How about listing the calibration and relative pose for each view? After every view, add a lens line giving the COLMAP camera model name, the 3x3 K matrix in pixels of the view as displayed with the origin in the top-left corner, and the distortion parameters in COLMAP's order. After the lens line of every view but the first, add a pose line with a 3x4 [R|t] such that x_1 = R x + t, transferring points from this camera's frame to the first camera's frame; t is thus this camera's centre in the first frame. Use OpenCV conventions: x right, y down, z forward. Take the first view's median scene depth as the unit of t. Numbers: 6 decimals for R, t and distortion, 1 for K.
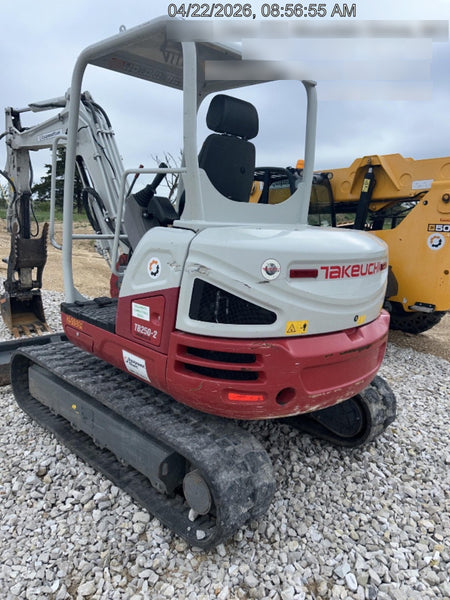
lens RADIAL K [[472.7, 0, 225.0], [0, 472.7, 300.0], [0, 0, 1]] dist [0.012462, 0.001697]
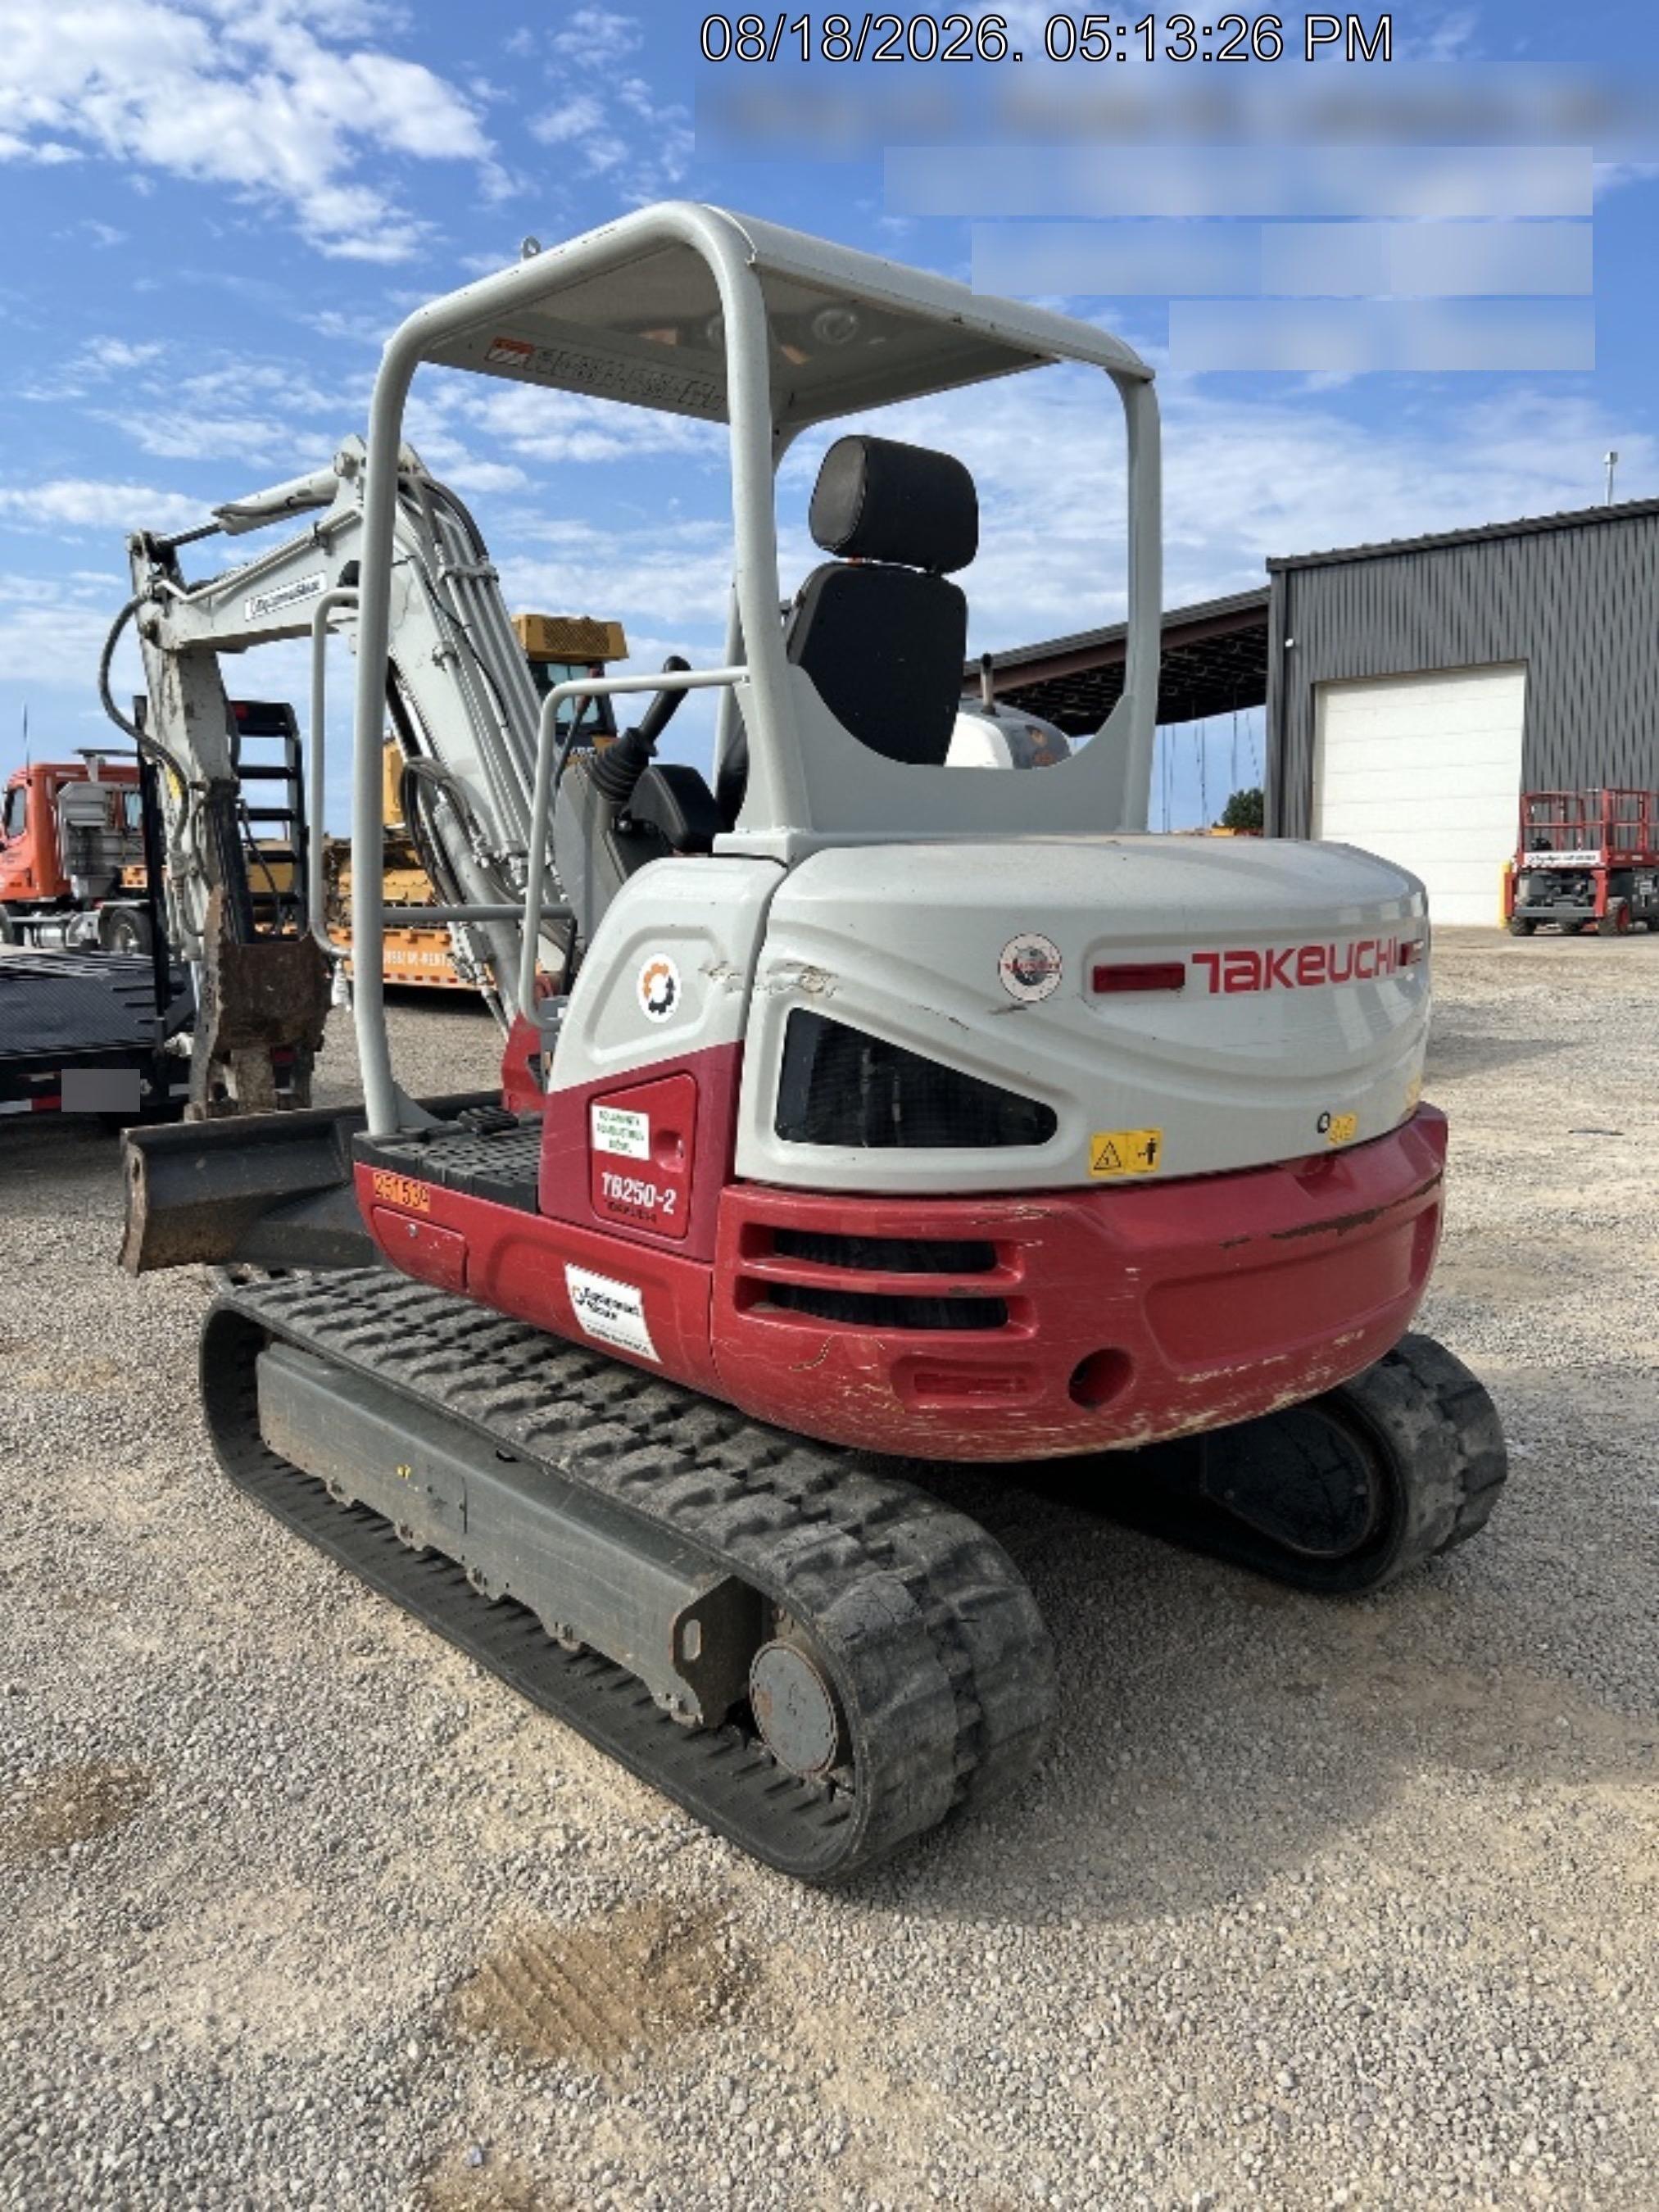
lens RADIAL K [[1727.6, 0, 800.4], [0, 1727.6, 1098.8], [0, 0, 1]] dist [0.001292, -0.002282]
pose [[0.997454, -0.046140, -0.054379, 0.002895], [0.044247, 0.998389, -0.035513, 0.049668], [0.055930, 0.033016, 0.997889, -0.132580]]
